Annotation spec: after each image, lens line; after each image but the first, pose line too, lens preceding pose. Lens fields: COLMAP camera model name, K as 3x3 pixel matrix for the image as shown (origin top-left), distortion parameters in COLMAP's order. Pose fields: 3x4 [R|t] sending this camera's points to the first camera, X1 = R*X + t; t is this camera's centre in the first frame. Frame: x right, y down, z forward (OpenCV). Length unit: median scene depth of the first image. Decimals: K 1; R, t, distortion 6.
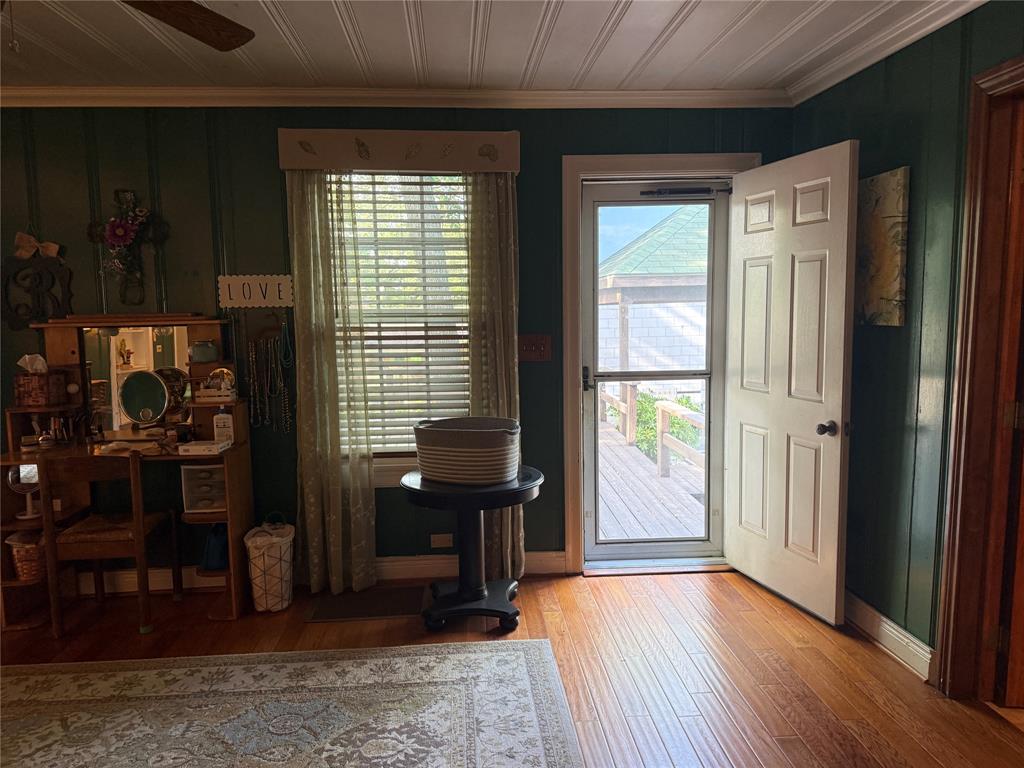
lens RADIAL K [[730.8, 0, 512.0], [0, 730.8, 384.0], [0, 0, 1]] dist [0.046996, -0.046385]
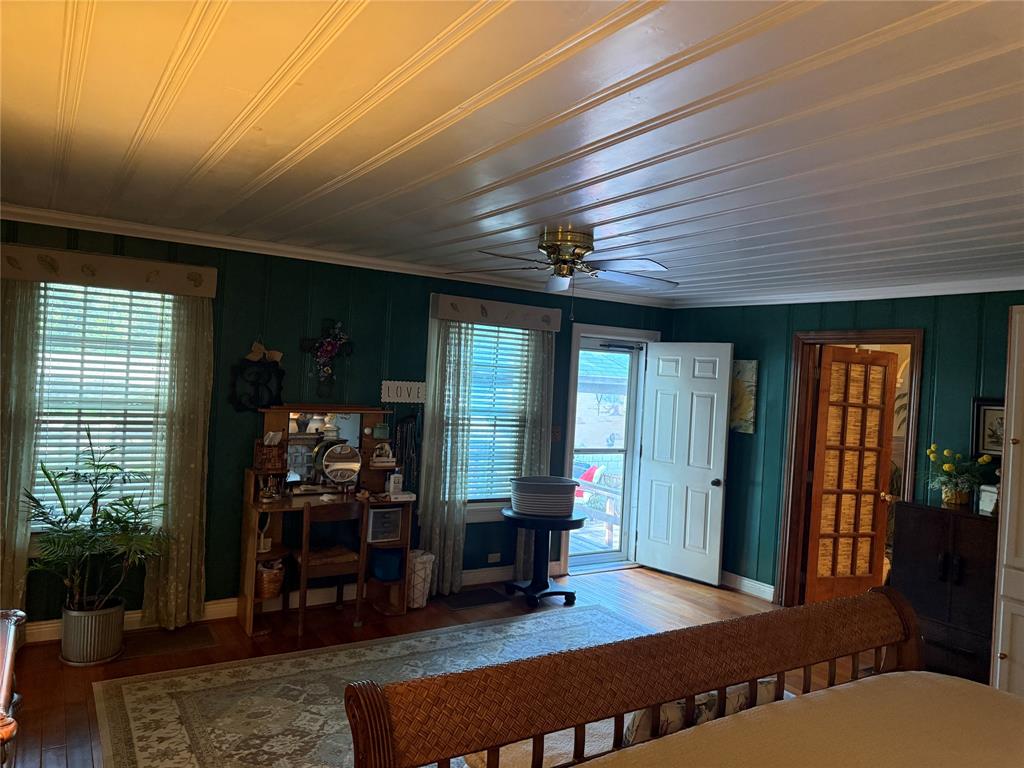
lens RADIAL K [[712.5, 0, 525.2], [0, 712.5, 384.8], [0, 0, 1]] dist [0.141777, -0.234454]
pose [[0.874744, 0.061846, 0.480623, -0.880728], [-0.021576, 0.995809, -0.088871, -0.017096], [-0.484106, 0.067370, 0.872412, -0.417411]]
